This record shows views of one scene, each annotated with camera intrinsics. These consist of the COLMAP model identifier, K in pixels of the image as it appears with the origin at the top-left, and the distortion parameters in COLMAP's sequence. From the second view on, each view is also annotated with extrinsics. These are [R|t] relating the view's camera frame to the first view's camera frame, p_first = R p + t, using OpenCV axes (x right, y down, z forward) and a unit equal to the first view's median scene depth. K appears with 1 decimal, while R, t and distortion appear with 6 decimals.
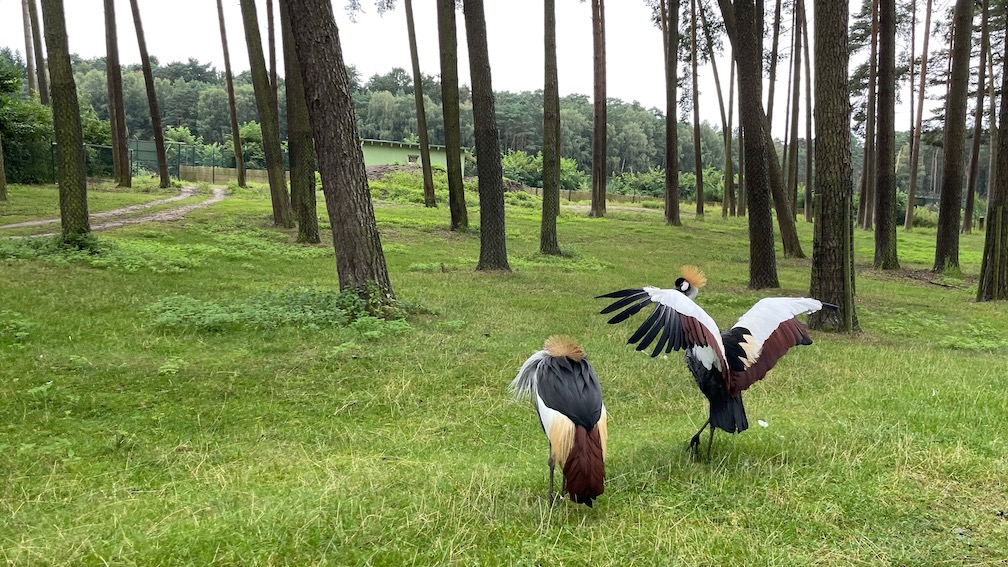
lens RADIAL K [[785.2, 0, 505.3], [0, 785.2, 285.3], [0, 0, 1]] dist [0.006281, 0.001589]
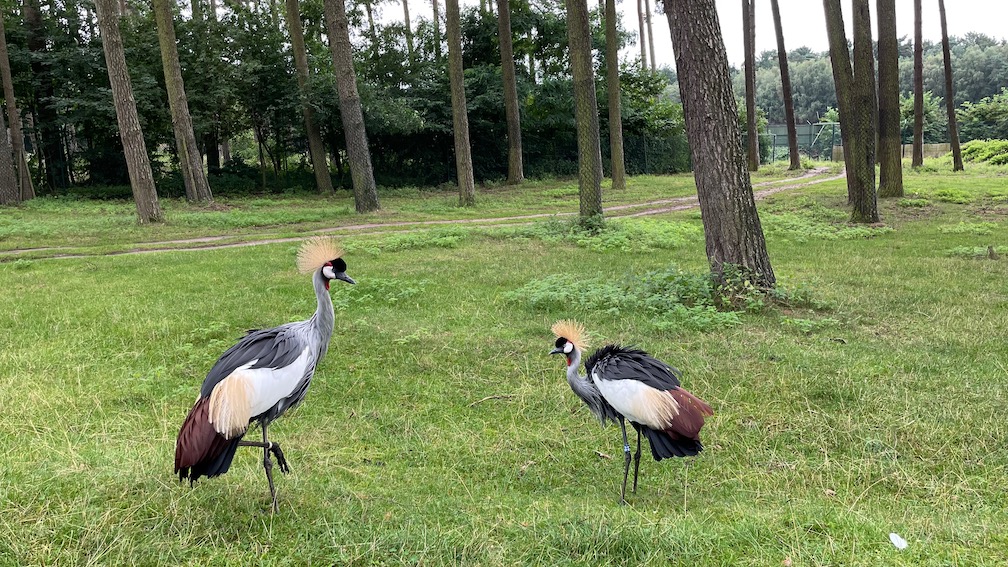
lens RADIAL K [[785.2, 0, 504.4], [0, 785.2, 282.0], [0, 0, 1]] dist [0.006281, 0.001589]
pose [[0.672728, 0.045941, -0.738463, 0.284299], [-0.033198, 0.998939, 0.031903, -0.005006], [0.739145, 0.003053, 0.673539, 0.239371]]
